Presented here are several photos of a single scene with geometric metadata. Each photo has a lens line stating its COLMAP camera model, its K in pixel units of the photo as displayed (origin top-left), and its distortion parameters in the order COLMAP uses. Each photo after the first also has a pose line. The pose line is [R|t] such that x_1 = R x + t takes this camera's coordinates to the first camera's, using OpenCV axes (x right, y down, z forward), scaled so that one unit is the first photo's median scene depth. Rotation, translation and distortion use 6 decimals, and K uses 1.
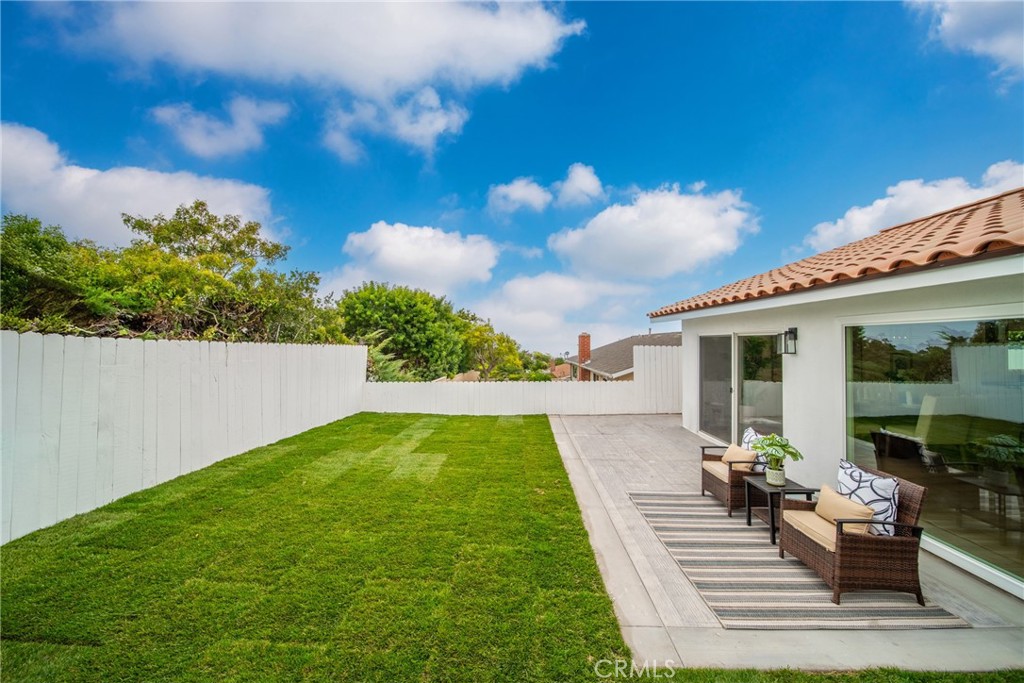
lens RADIAL K [[367.9, 0, 507.2], [0, 367.9, 342.3], [0, 0, 1]] dist [0.000527, -0.000019]
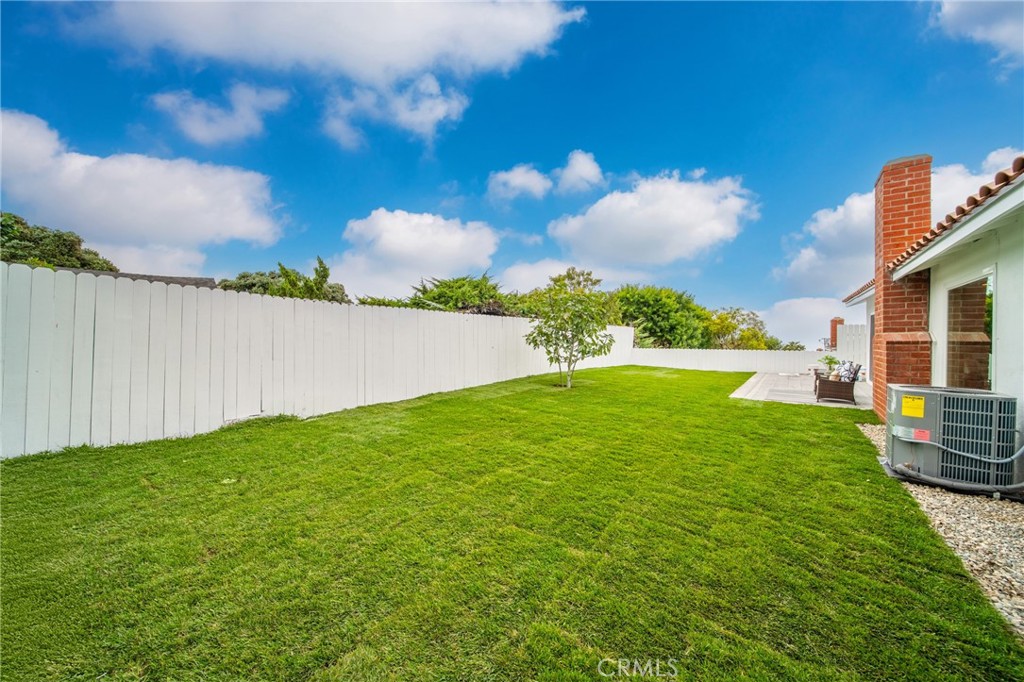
lens RADIAL K [[367.9, 0, 507.2], [0, 367.9, 341.8], [0, 0, 1]] dist [0.000527, -0.000019]
pose [[0.808692, 0.010122, -0.588146, 0.075668], [0.001784, 0.999805, 0.019659, 0.020516], [0.588230, -0.016948, 0.808516, -0.362407]]
